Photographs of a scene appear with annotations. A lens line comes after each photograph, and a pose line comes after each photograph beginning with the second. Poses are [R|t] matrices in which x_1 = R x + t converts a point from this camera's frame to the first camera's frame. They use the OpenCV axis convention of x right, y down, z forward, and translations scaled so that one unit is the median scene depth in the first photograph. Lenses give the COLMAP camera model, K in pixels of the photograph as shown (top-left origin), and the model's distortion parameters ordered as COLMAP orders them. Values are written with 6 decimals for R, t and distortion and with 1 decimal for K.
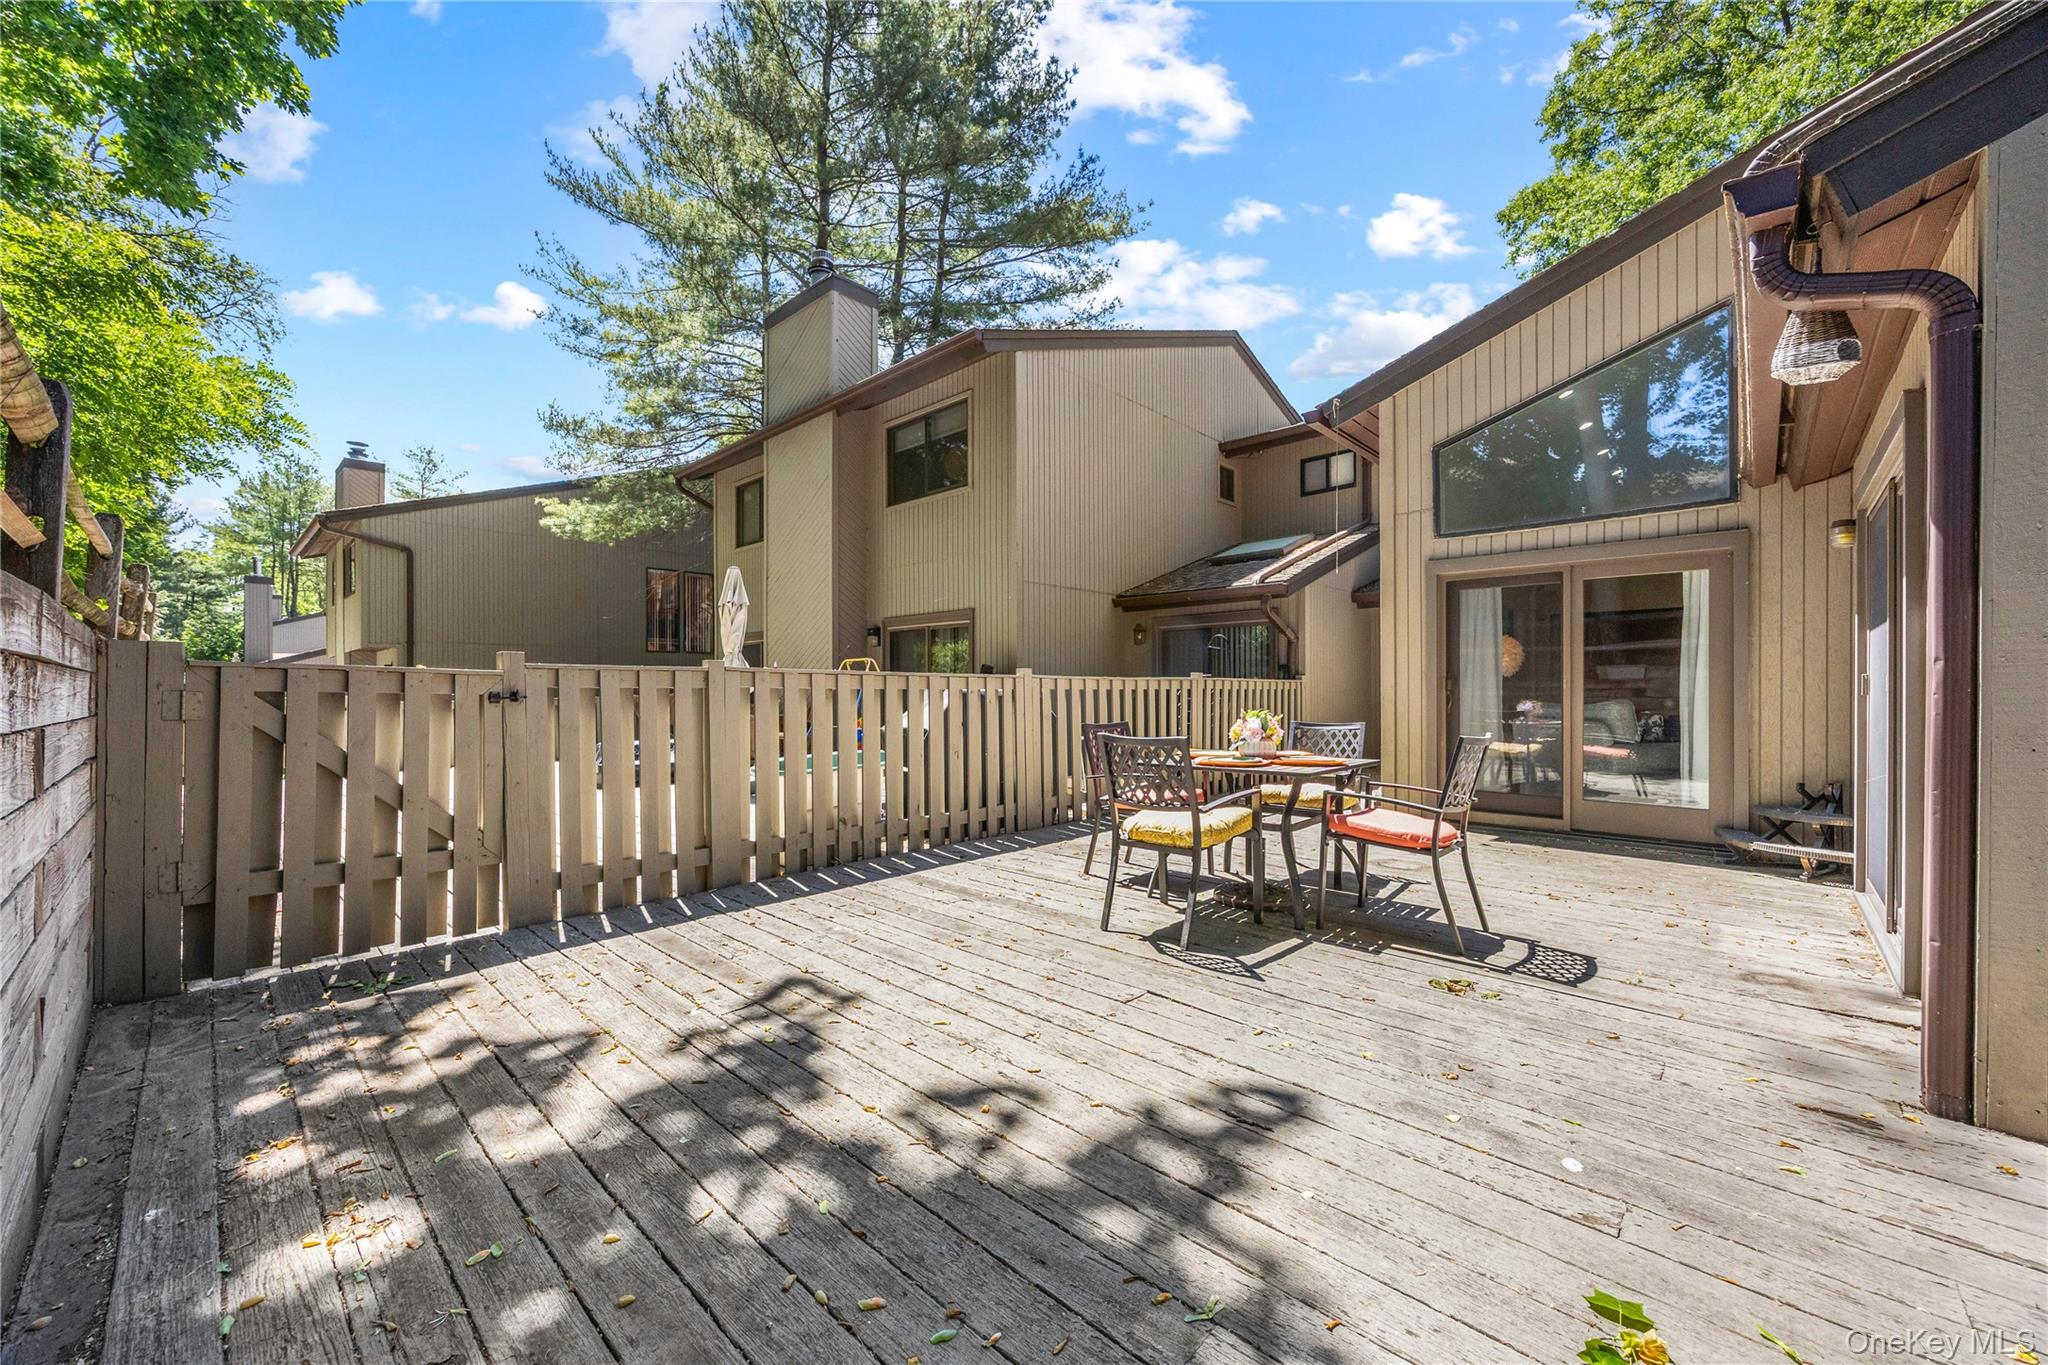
lens RADIAL K [[783.7, 0, 1033.9], [0, 783.7, 685.8], [0, 0, 1]] dist [-0.003762, -0.000399]
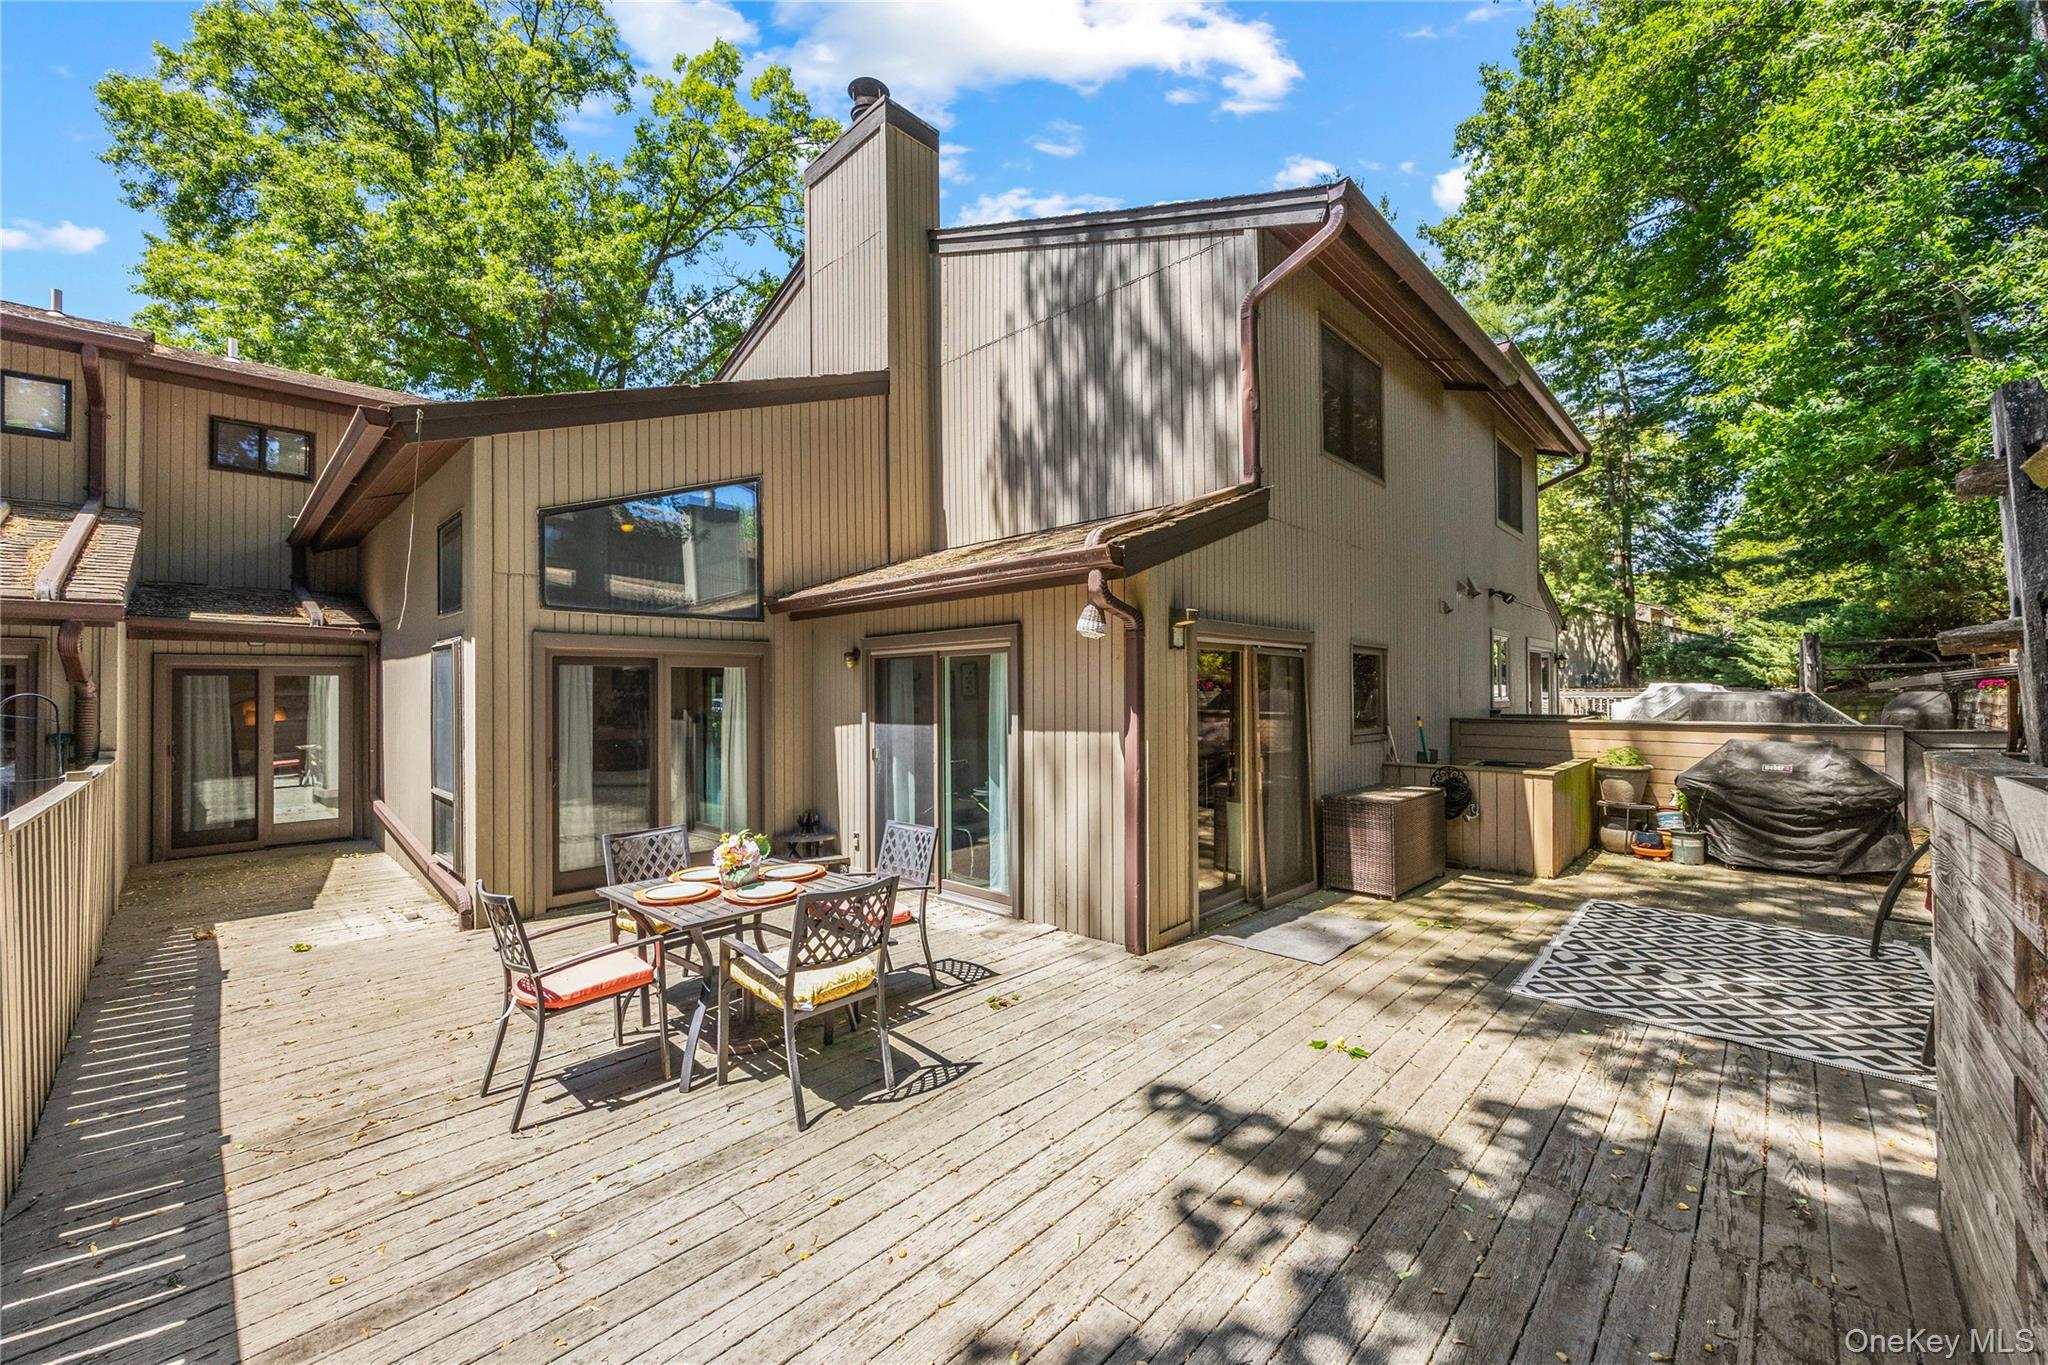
lens RADIAL K [[783.7, 0, 1034.3], [0, 783.7, 684.8], [0, 0, 1]] dist [-0.003762, -0.000399]
pose [[0.016284, 0.013434, 0.999777, -0.876094], [0.004942, 0.999896, -0.013516, -0.176903], [-0.999855, 0.005161, 0.016216, 0.863540]]
